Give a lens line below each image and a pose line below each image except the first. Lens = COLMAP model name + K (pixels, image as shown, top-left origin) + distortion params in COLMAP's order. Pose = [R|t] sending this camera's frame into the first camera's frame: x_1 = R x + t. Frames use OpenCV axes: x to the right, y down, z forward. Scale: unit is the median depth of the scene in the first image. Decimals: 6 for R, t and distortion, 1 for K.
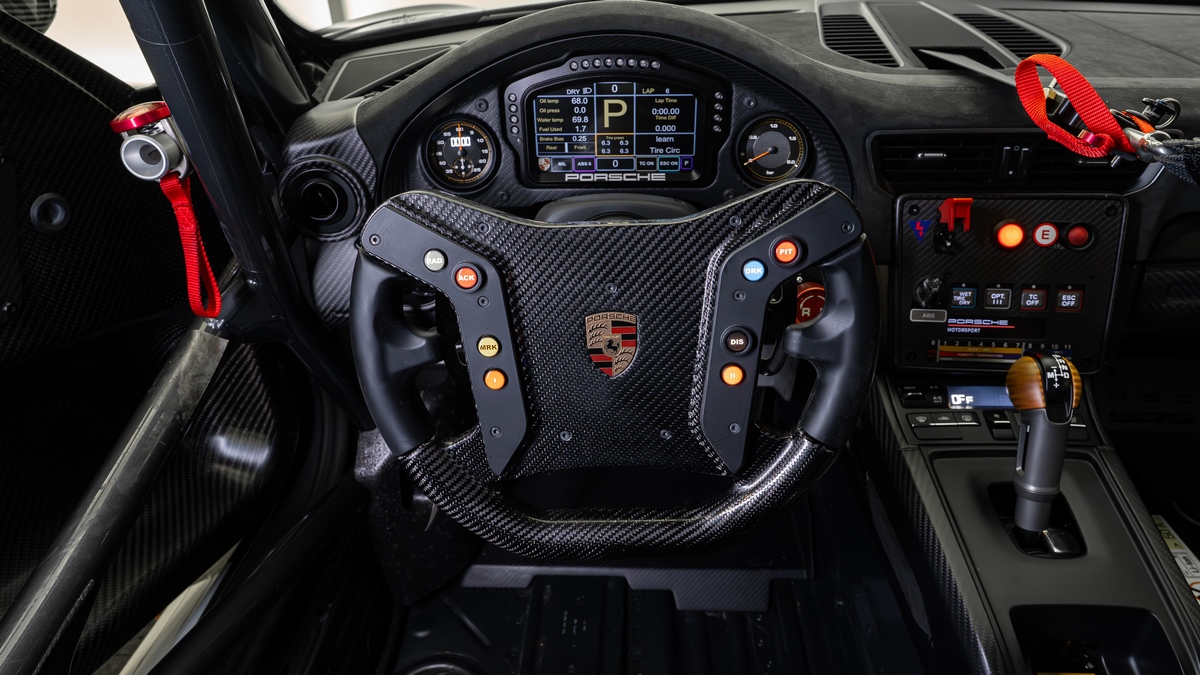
lens RADIAL K [[777.7, 0, 604.7], [0, 777.7, 331.5], [0, 0, 1]] dist [-0.006252, 0.013584]
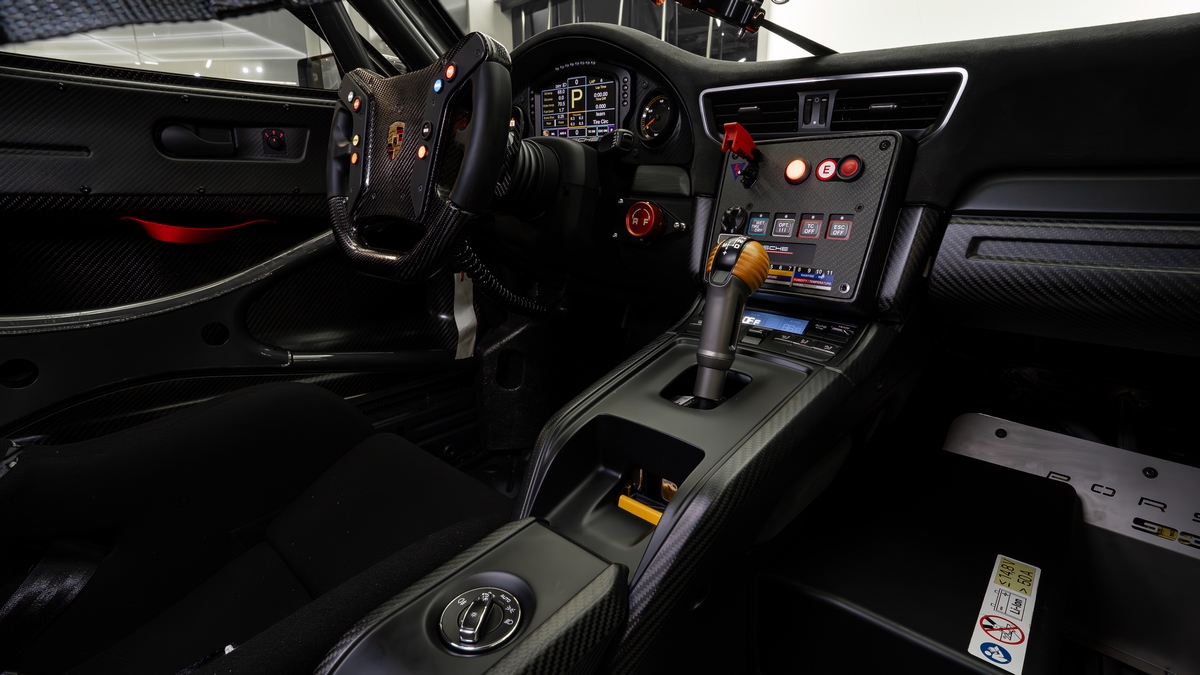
lens RADIAL K [[547.4, 0, 593.1], [0, 547.4, 335.8], [0, 0, 1]] dist [-0.039166, -0.000197]
pose [[0.767148, 0.202821, -0.608562, 0.817034], [-0.330266, 0.938179, -0.103656, 0.281595], [0.549917, 0.280507, 0.786707, 0.277379]]
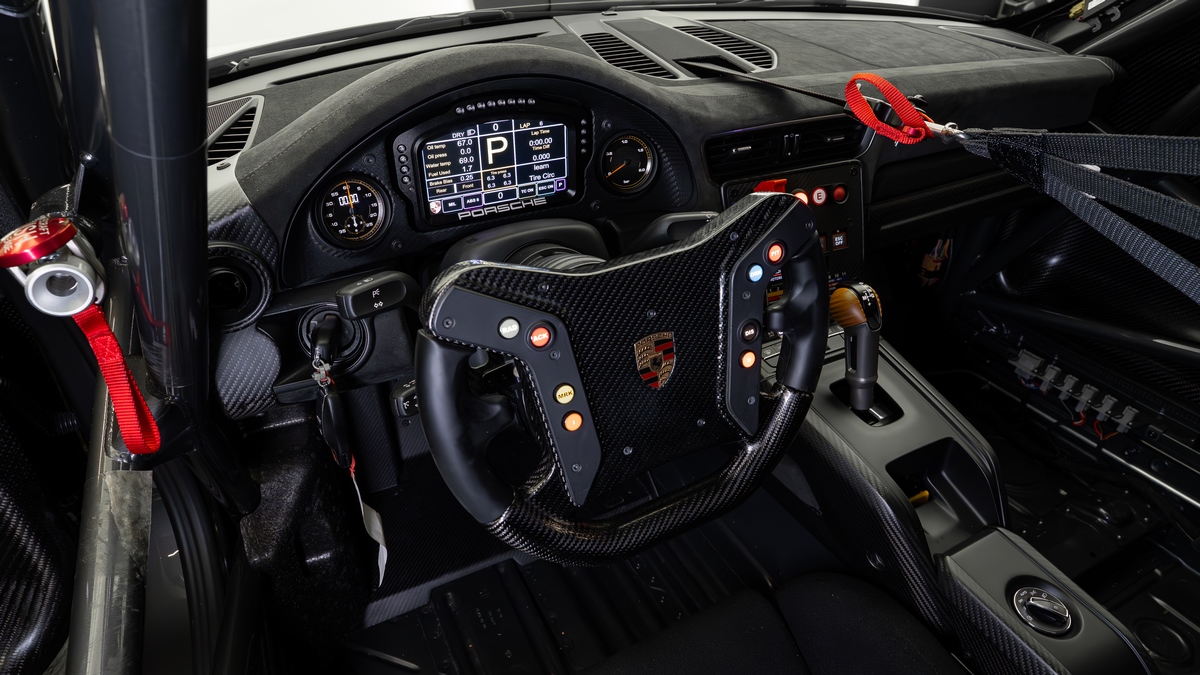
lens RADIAL K [[705.2, 0, 602.3], [0, 705.2, 333.8], [0, 0, 1]] dist [-0.016584, -0.001359]
pose [[0.868567, -0.247822, 0.429157, -0.339595], [0.227803, 0.968727, 0.098355, -0.097861], [-0.440111, 0.012336, 0.897859, 0.070428]]
